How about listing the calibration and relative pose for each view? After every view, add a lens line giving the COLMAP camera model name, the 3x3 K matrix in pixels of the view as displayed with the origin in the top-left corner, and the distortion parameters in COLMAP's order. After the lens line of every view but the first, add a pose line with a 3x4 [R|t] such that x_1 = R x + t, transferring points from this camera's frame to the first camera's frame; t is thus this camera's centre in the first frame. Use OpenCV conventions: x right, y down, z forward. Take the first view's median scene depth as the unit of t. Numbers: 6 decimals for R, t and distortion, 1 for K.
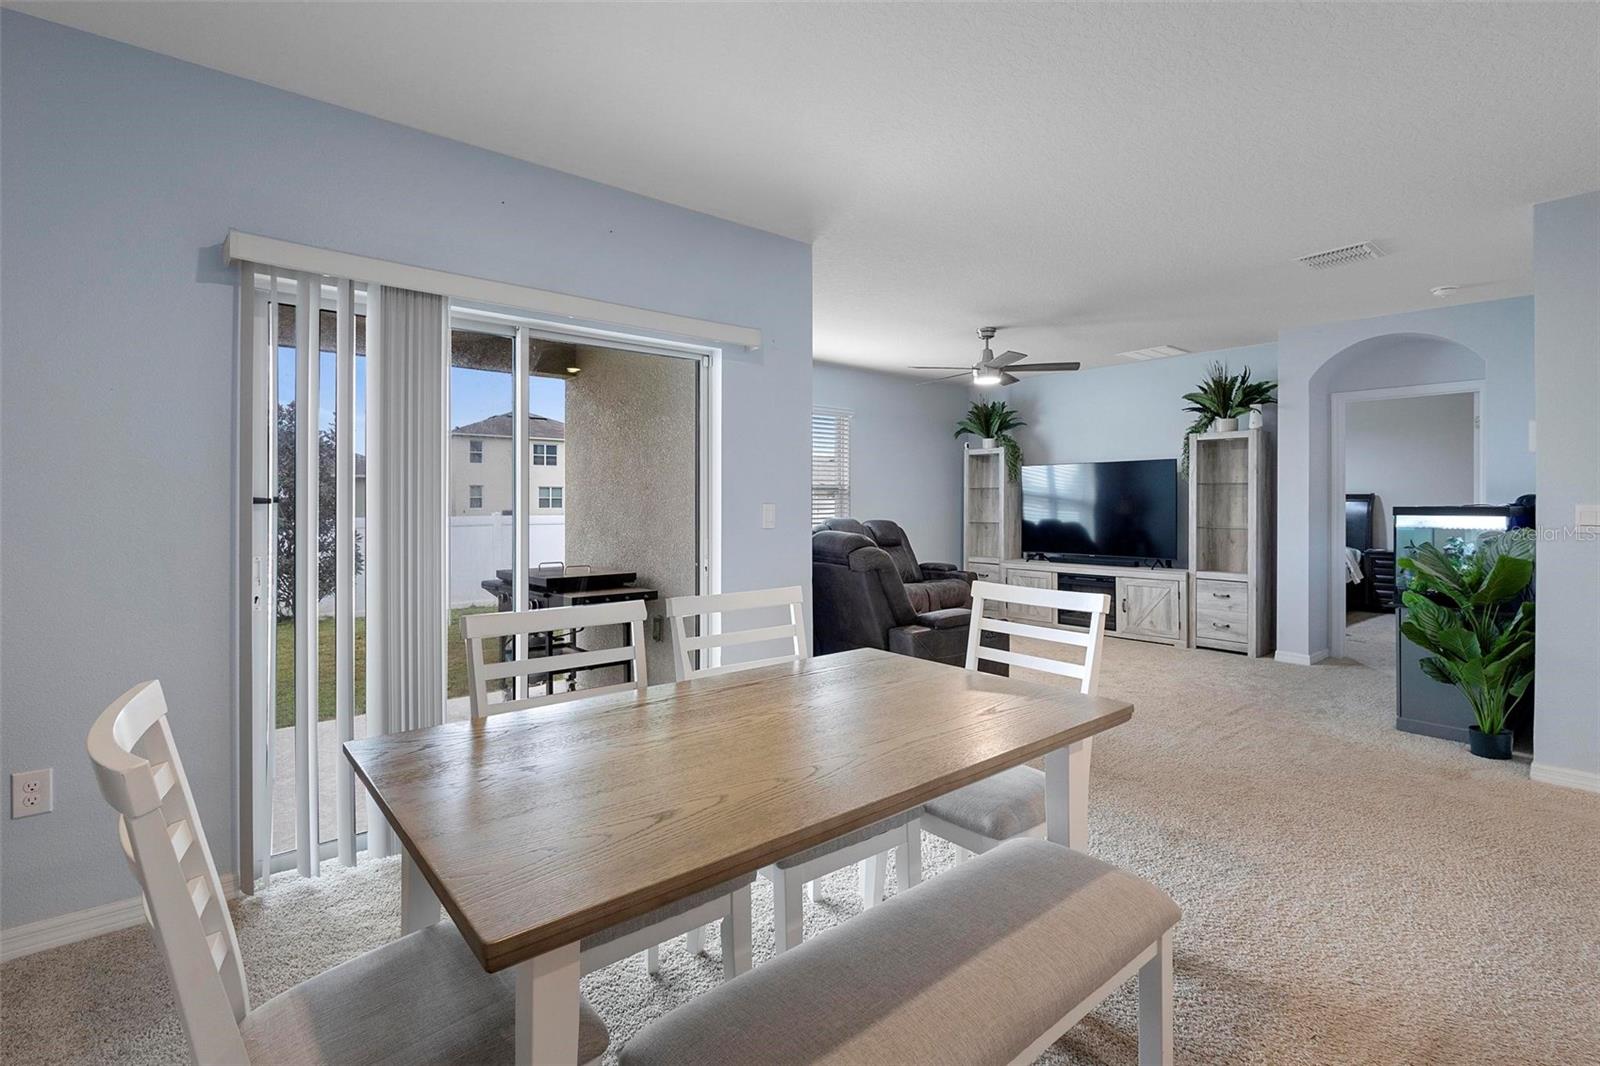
lens RADIAL K [[735.3, 0, 804.1], [0, 735.3, 506.4], [0, 0, 1]] dist [0.004901, 0.001124]
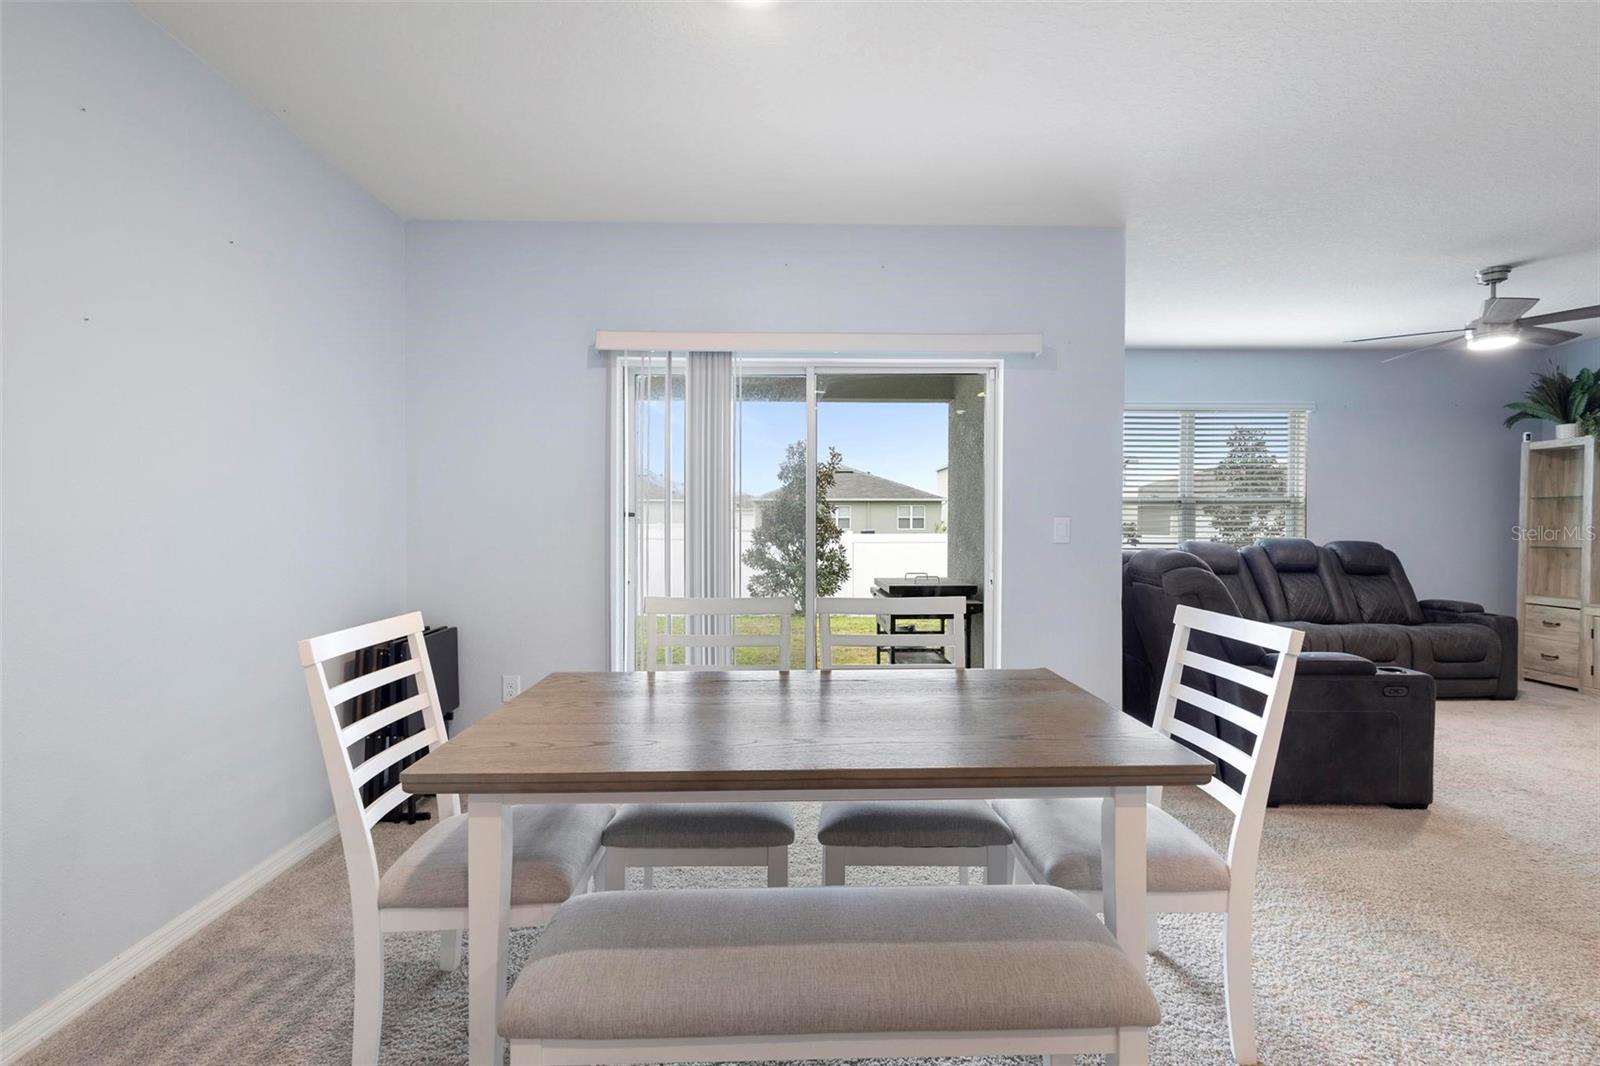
lens RADIAL K [[735.3, 0, 814.4], [0, 735.3, 536.7], [0, 0, 1]] dist [0.004901, 0.001124]
pose [[0.780990, 0.013400, -0.624400, 0.173797], [-0.004376, 0.999863, 0.015985, 0.005037], [0.624529, -0.009752, 0.780941, 0.039250]]
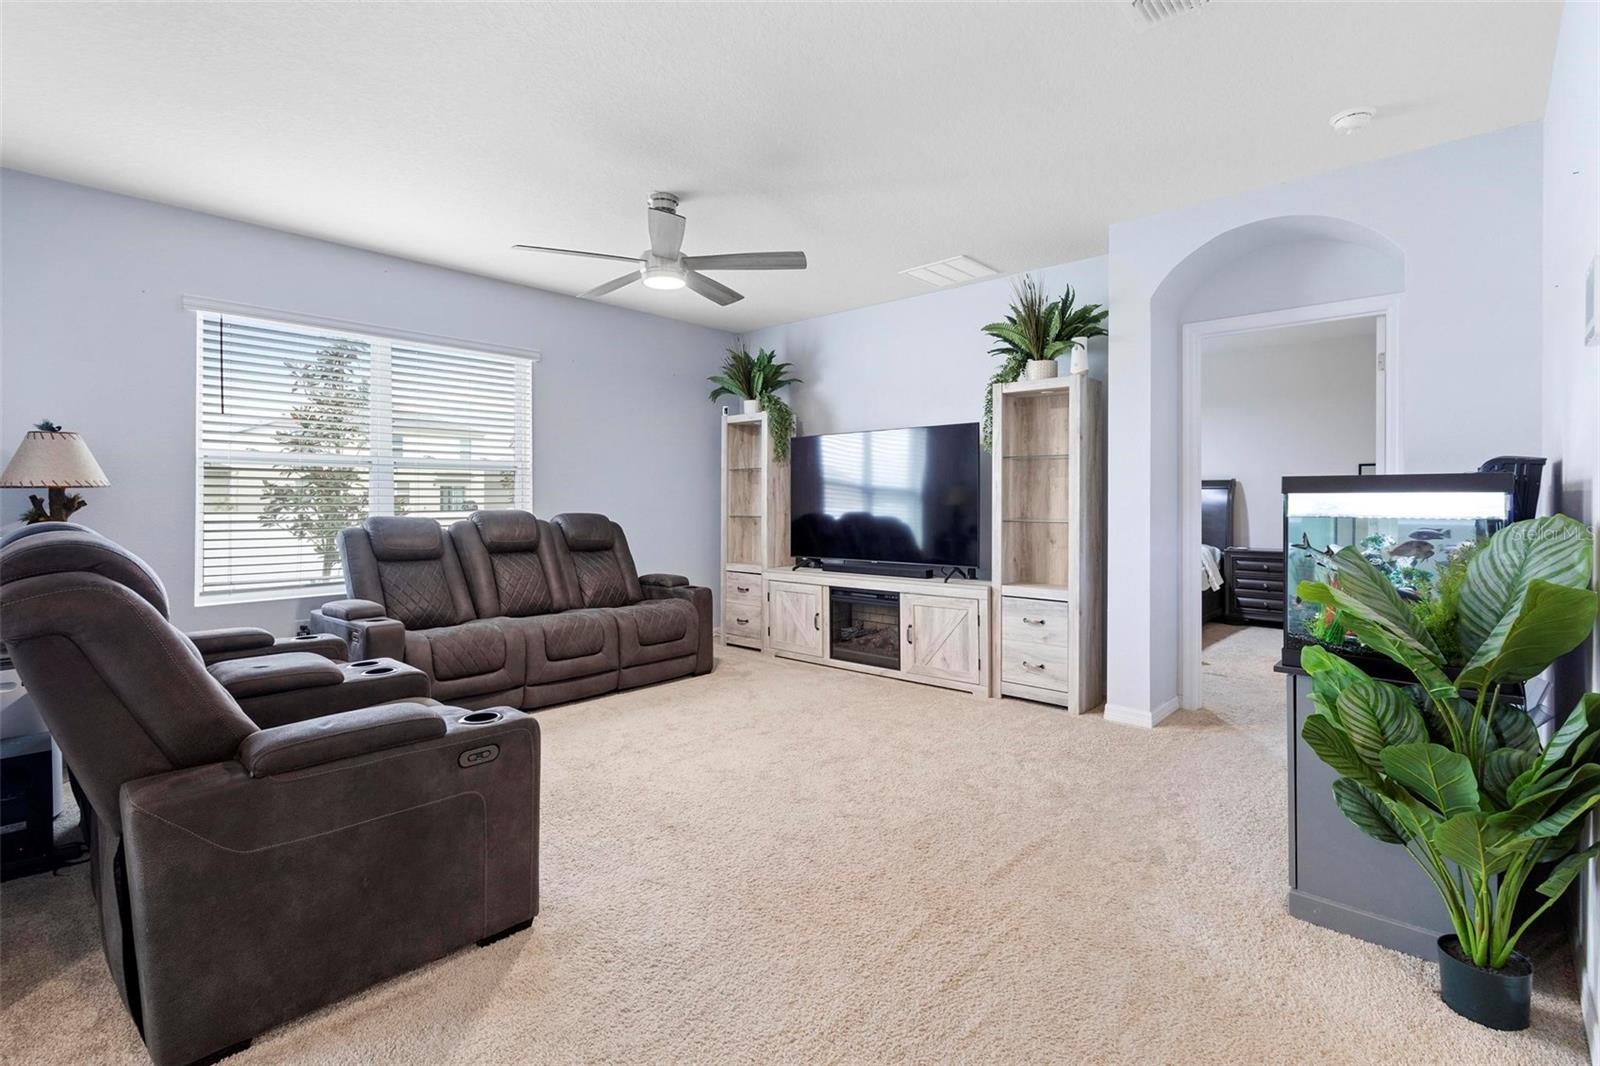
lens RADIAL K [[735.3, 0, 806.0], [0, 735.3, 506.2], [0, 0, 1]] dist [0.004901, 0.001124]
pose [[0.990589, -0.002468, 0.136847, 0.262203], [0.001972, 0.999991, 0.003761, 0.012054], [-0.136855, -0.003455, 0.990585, 0.352458]]
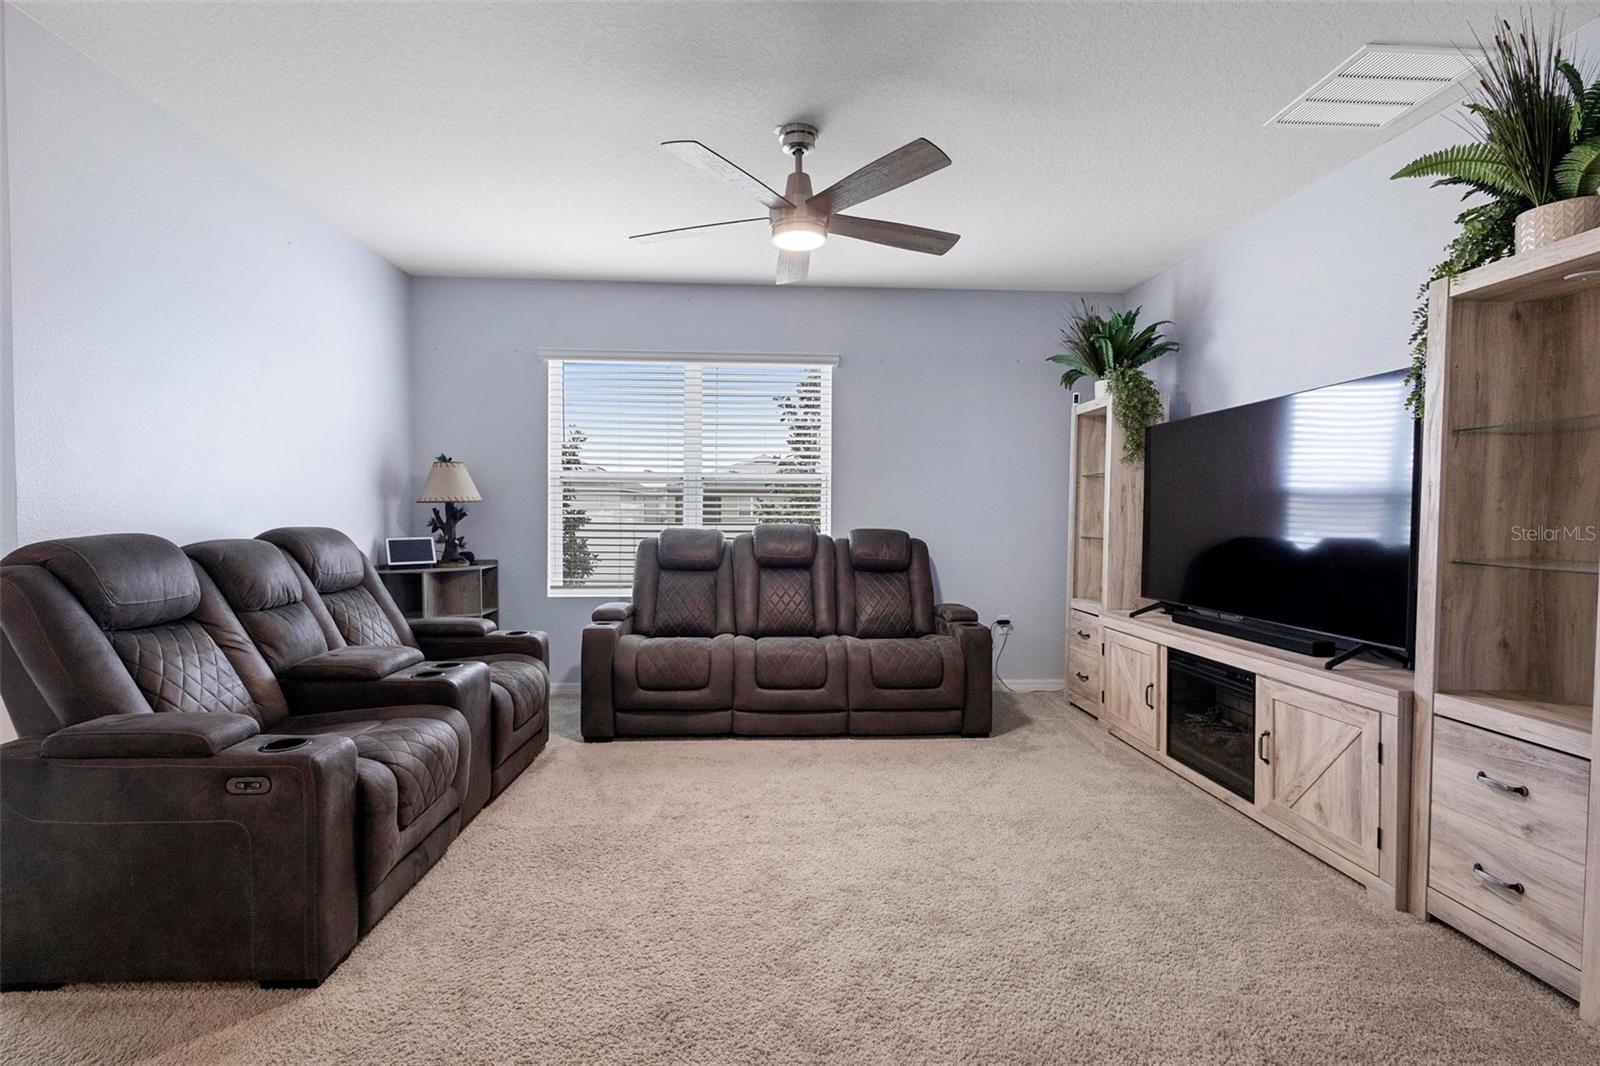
lens RADIAL K [[735.3, 0, 798.8], [0, 735.3, 533.7], [0, 0, 1]] dist [0.004901, 0.001124]
pose [[0.805438, 0.020870, -0.592312, 0.501673], [-0.008123, 0.999675, 0.024178, 0.010117], [0.592624, -0.014663, 0.805346, 0.563657]]
